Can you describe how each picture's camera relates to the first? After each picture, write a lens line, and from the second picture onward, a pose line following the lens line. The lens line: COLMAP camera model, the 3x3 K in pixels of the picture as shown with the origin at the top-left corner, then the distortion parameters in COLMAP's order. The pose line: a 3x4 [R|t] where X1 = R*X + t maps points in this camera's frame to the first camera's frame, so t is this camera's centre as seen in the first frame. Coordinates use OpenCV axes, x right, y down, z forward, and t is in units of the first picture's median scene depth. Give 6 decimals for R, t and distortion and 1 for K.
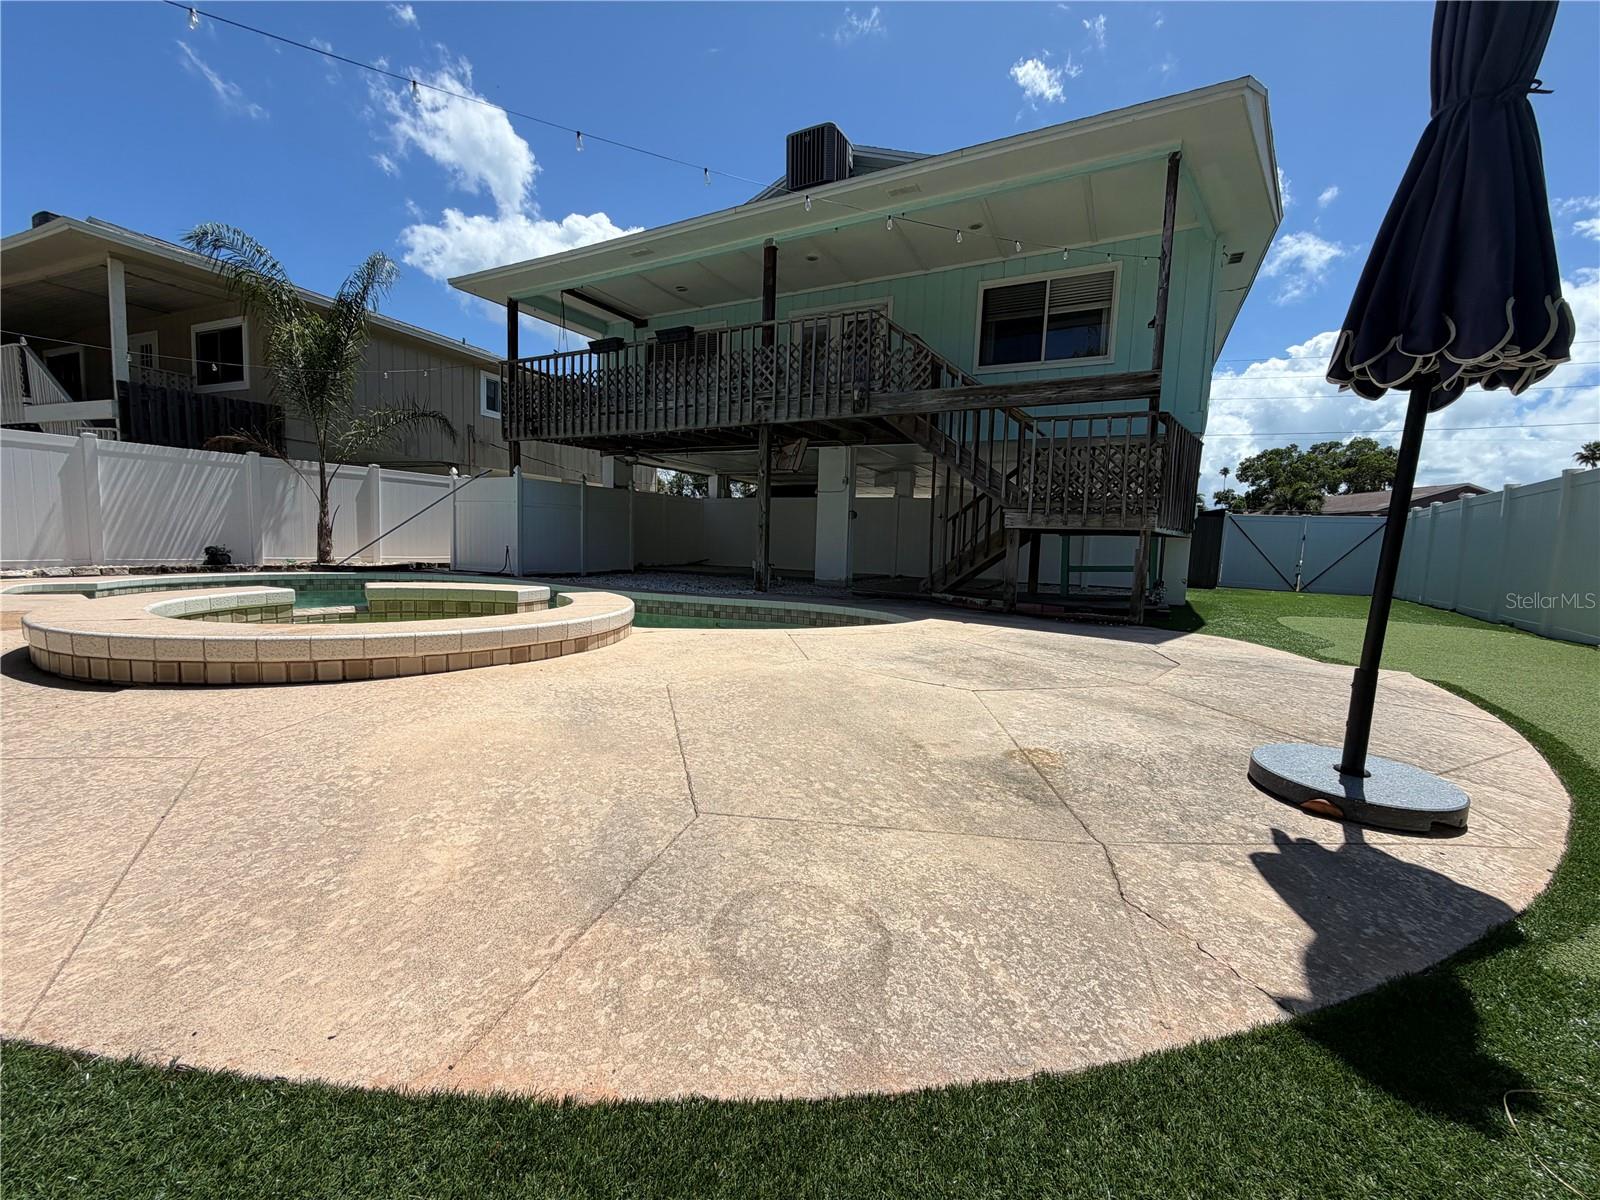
lens RADIAL K [[640.7, 0, 796.9], [0, 640.7, 601.7], [0, 0, 1]] dist [0.004225, -0.000308]
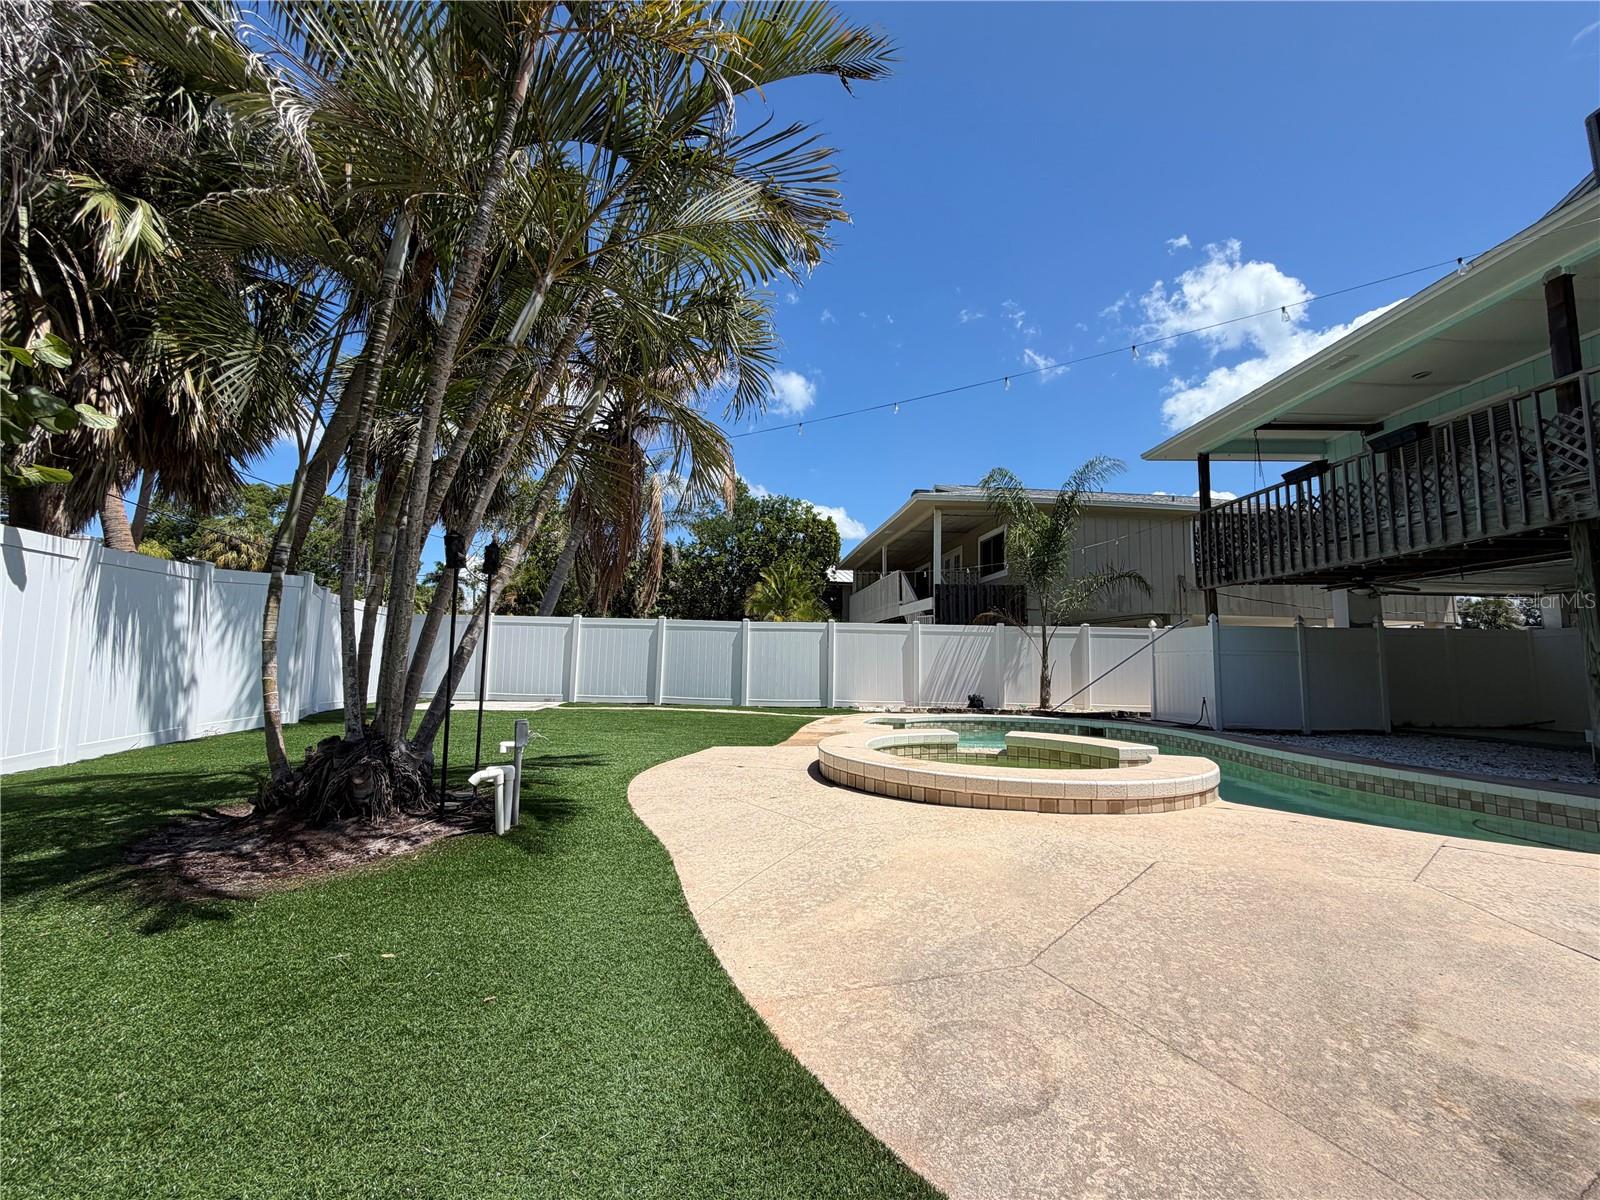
lens RADIAL K [[640.7, 0, 793.5], [0, 640.7, 600.3], [0, 0, 1]] dist [0.004225, -0.000308]
pose [[0.482076, -0.112292, -0.868904, 0.129219], [-0.084445, 0.981180, -0.173653, -0.013480], [0.872050, 0.157089, 0.463520, -0.001607]]
